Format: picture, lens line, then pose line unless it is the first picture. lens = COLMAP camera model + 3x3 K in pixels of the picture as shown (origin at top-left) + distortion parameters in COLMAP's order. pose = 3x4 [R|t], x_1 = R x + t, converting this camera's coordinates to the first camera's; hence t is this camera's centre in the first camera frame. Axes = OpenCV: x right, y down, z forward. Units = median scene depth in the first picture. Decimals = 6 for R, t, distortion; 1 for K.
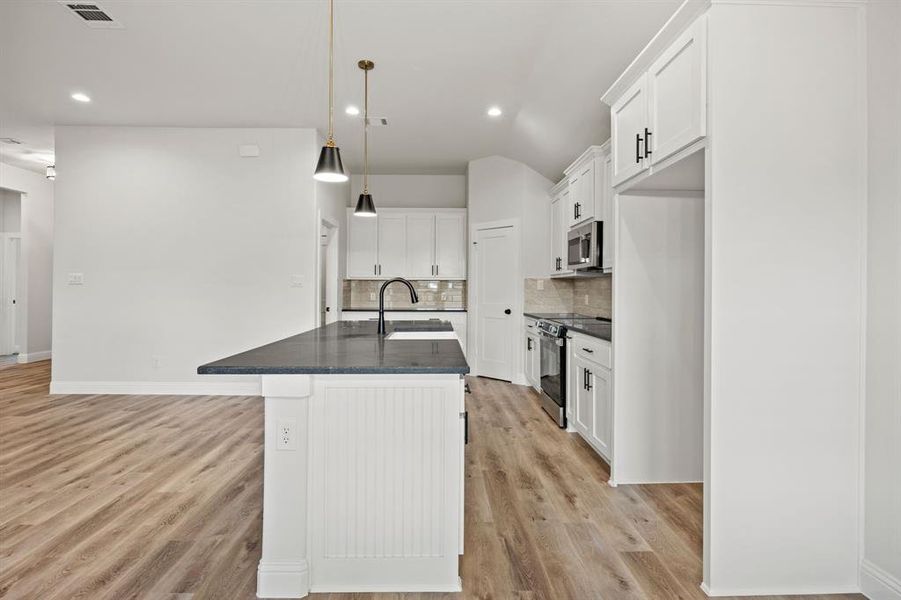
lens RADIAL K [[444.5, 0, 448.6], [0, 444.5, 313.8], [0, 0, 1]] dist [-0.009123, -0.000314]
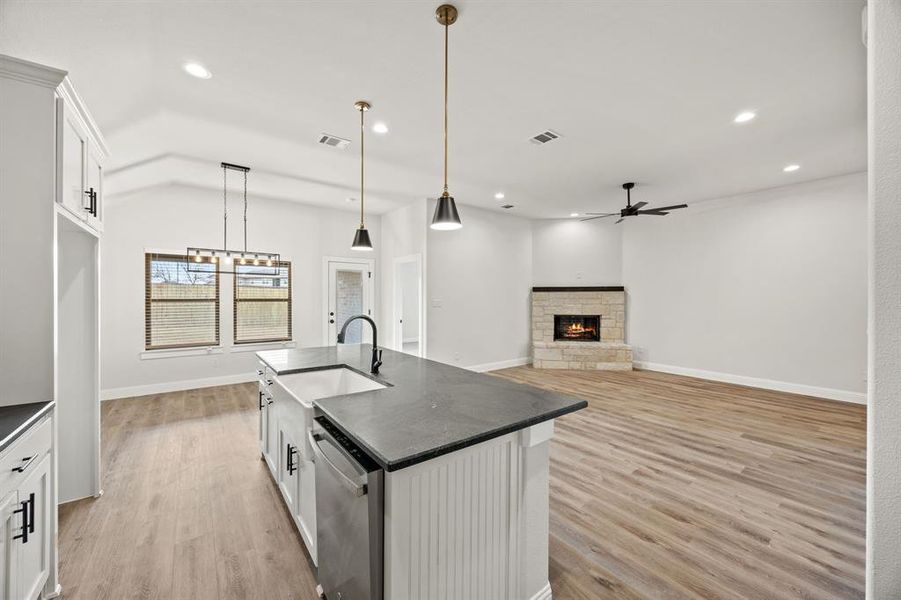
lens RADIAL K [[341.6, 0, 446.0], [0, 341.6, 298.0], [0, 0, 1]] dist [-0.003974, 0.000033]
pose [[-0.816301, -0.007063, -0.577584, 0.125063], [-0.040420, 0.998173, 0.044919, -0.130902], [0.576211, 0.060013, -0.815094, 1.416080]]
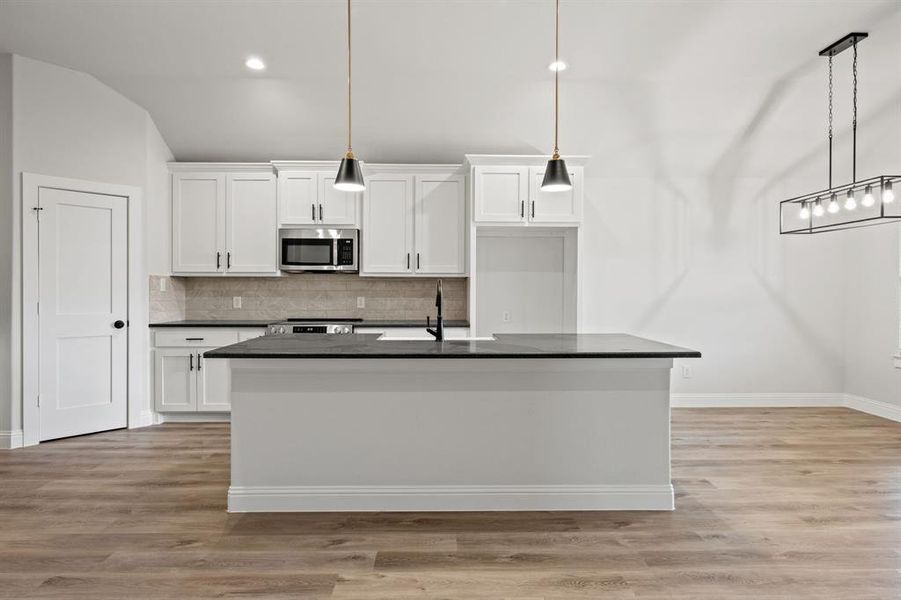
lens RADIAL K [[501.0, 0, 444.0], [0, 501.0, 293.0], [0, 0, 1]] dist [-0.002334, -0.000762]
pose [[0.012258, -0.010063, 0.999874, -0.986166], [0.054006, 0.998496, 0.009387, -0.052261], [-0.998465, 0.053885, 0.012783, 0.813696]]
